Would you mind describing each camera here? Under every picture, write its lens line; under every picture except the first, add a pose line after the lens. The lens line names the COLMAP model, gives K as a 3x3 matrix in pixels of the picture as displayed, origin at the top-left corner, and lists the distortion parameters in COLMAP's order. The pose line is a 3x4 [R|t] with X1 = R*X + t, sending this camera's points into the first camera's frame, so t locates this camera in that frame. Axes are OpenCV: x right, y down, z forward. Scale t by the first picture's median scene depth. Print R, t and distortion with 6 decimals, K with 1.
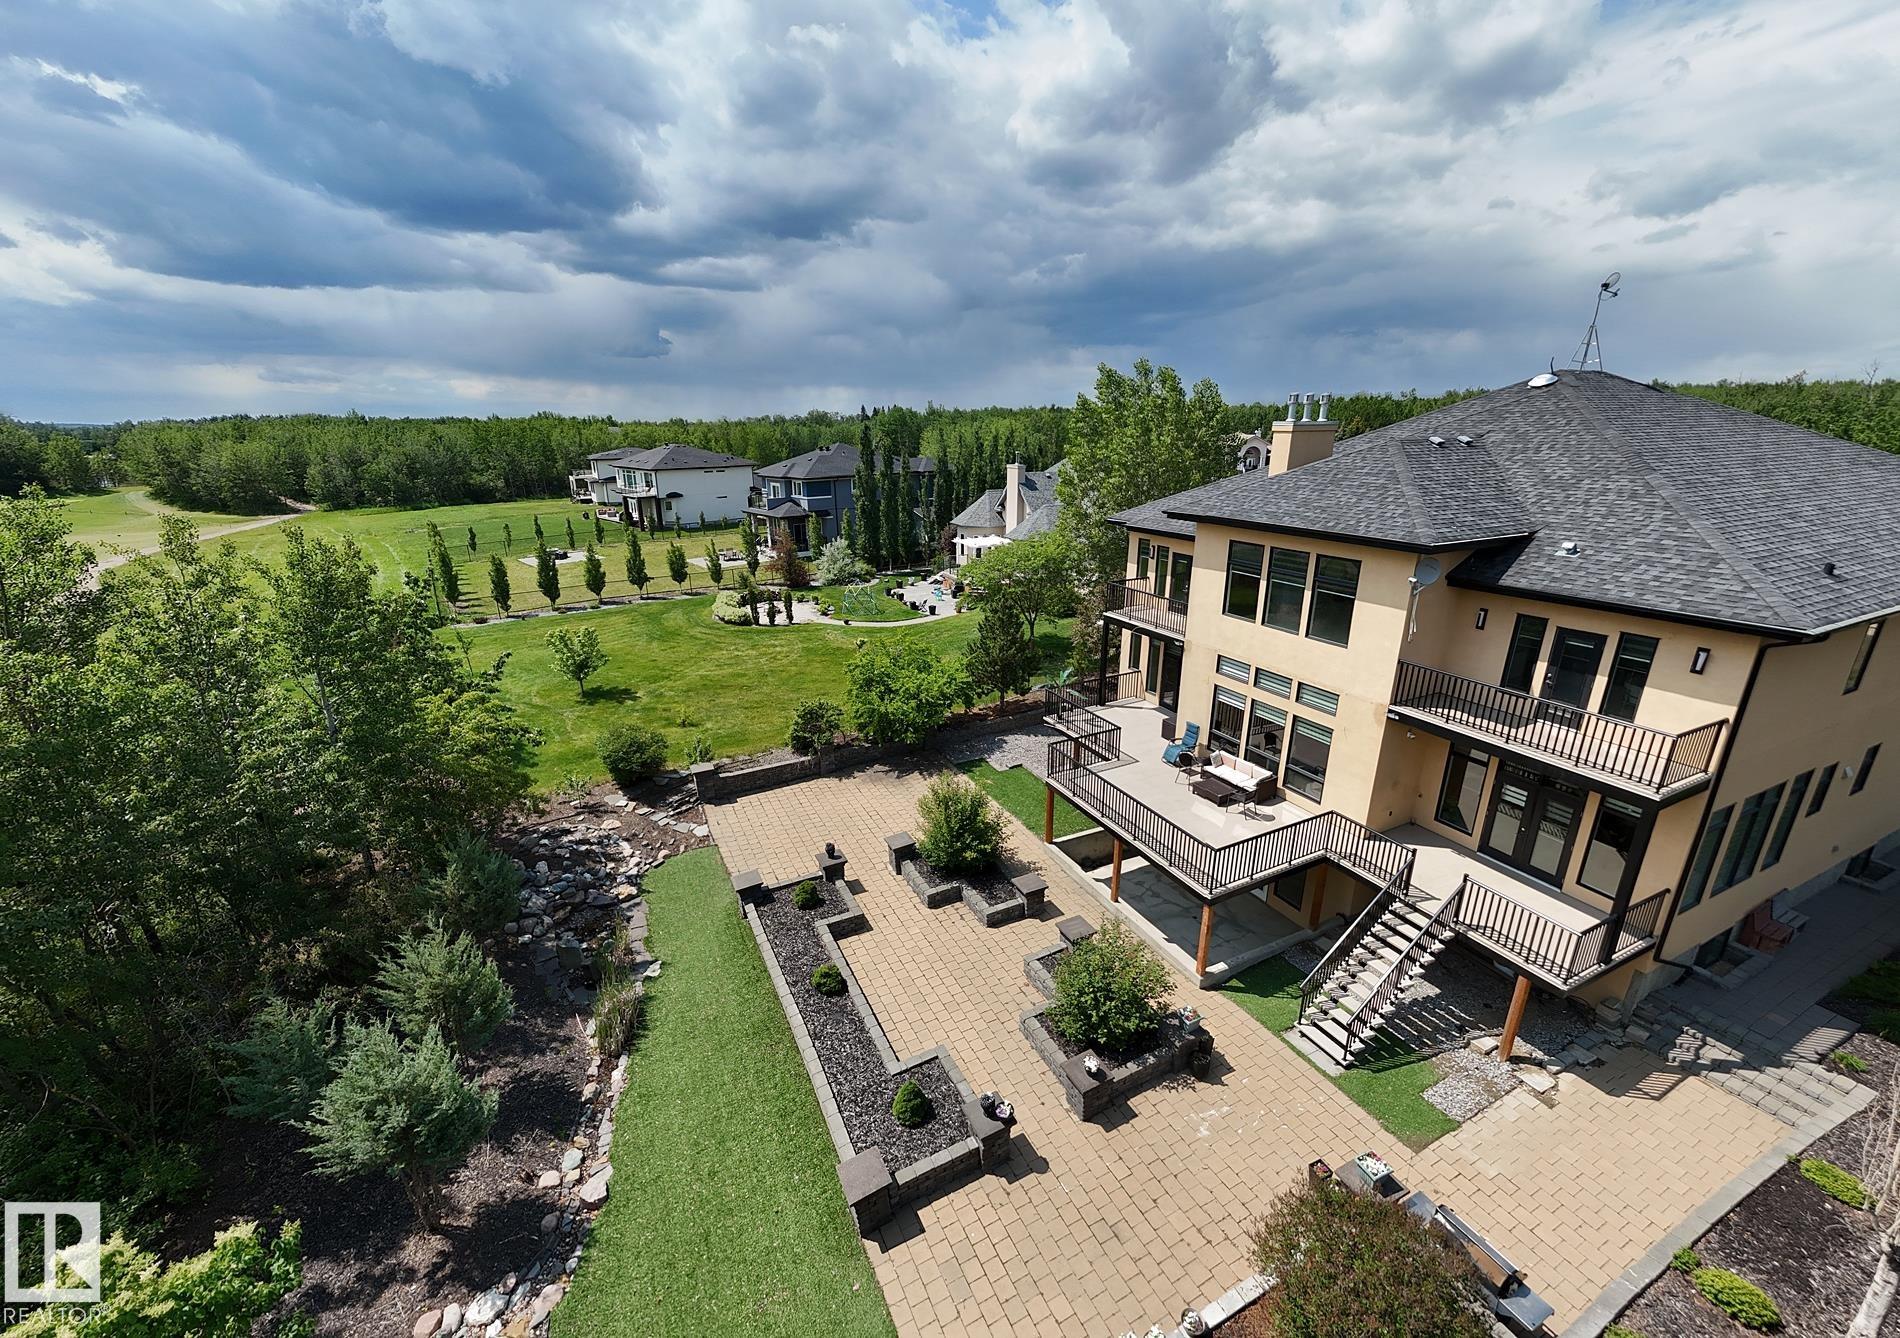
lens RADIAL K [[743.9, 0, 952.3], [0, 743.9, 667.6], [0, 0, 1]] dist [0.009786, 0.000173]
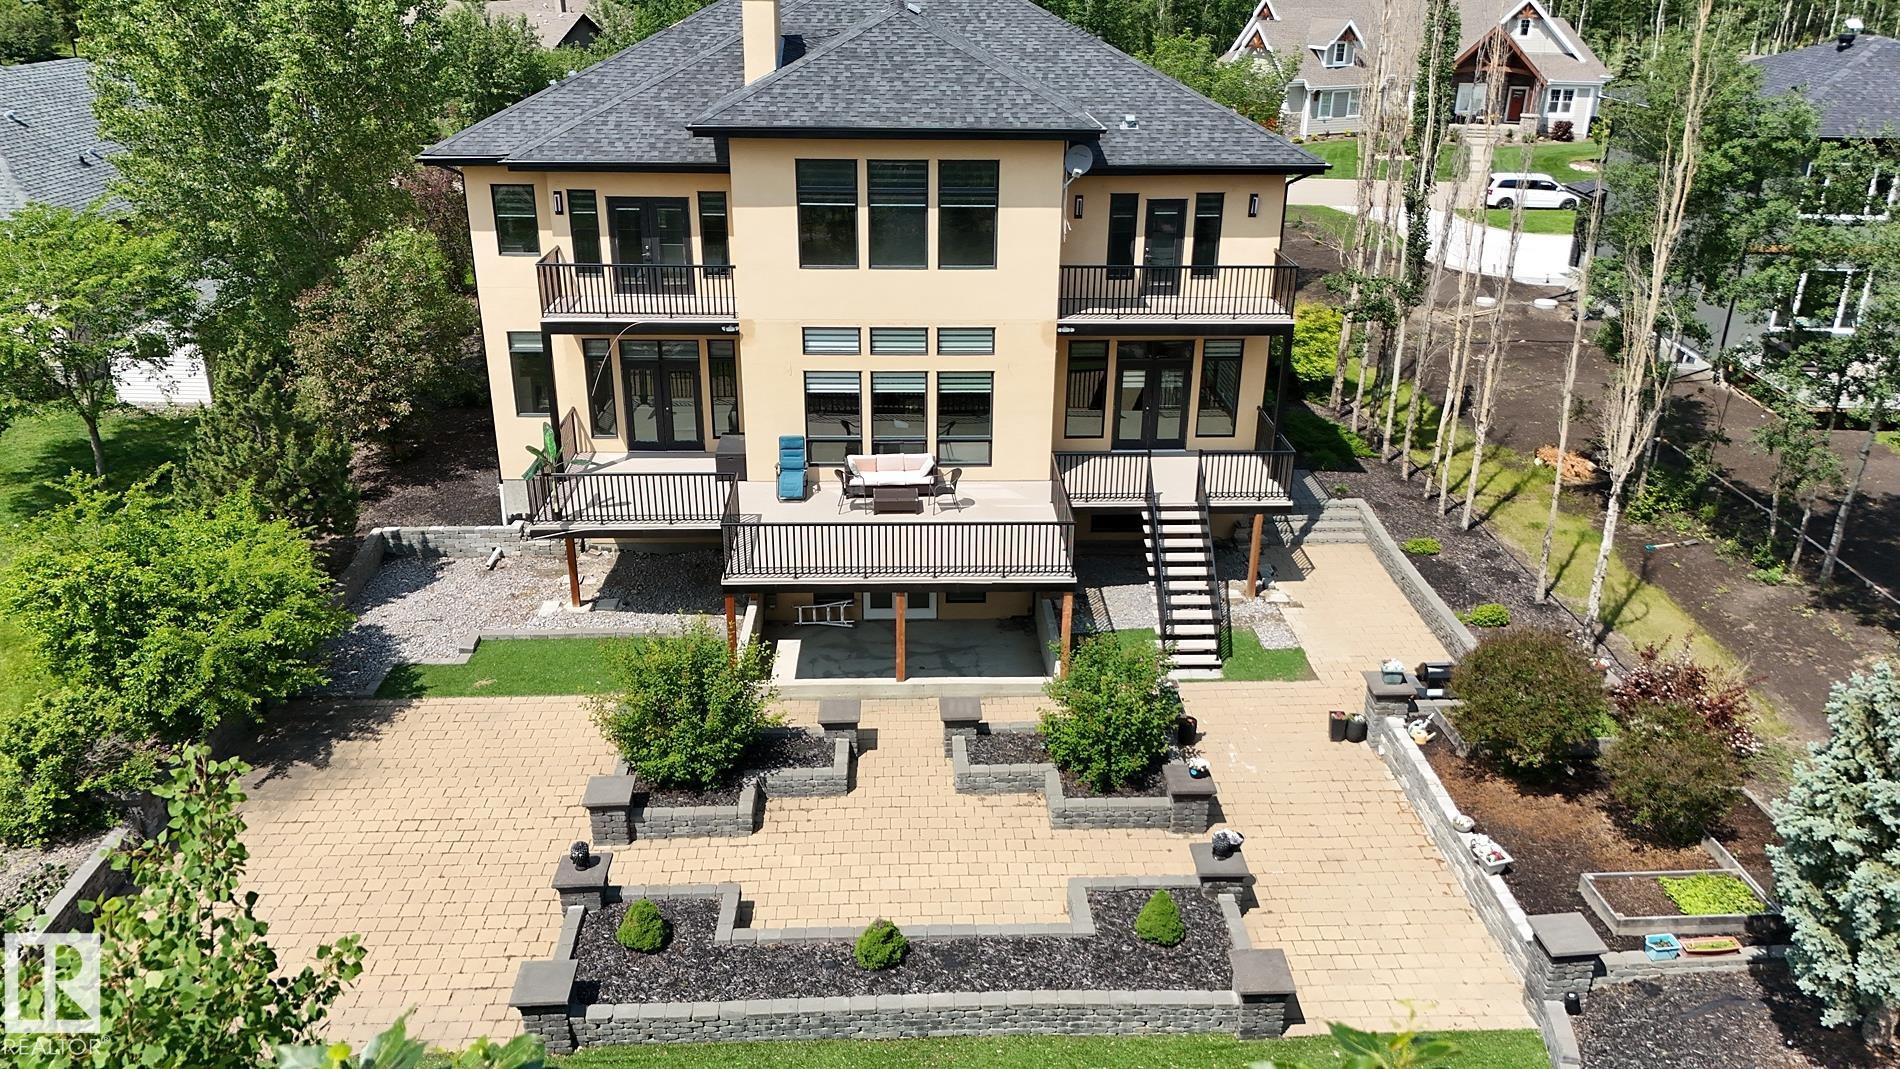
lens RADIAL K [[1404.4, 0, 923.3], [0, 1404.4, 533.5], [0, 0, 1]] dist [0.051209, -0.015303]
pose [[0.396859, -0.335743, 0.854272, -0.894826], [0.264737, 0.933018, 0.243706, -0.145172], [-0.878873, 0.129440, 0.459160, 0.361303]]
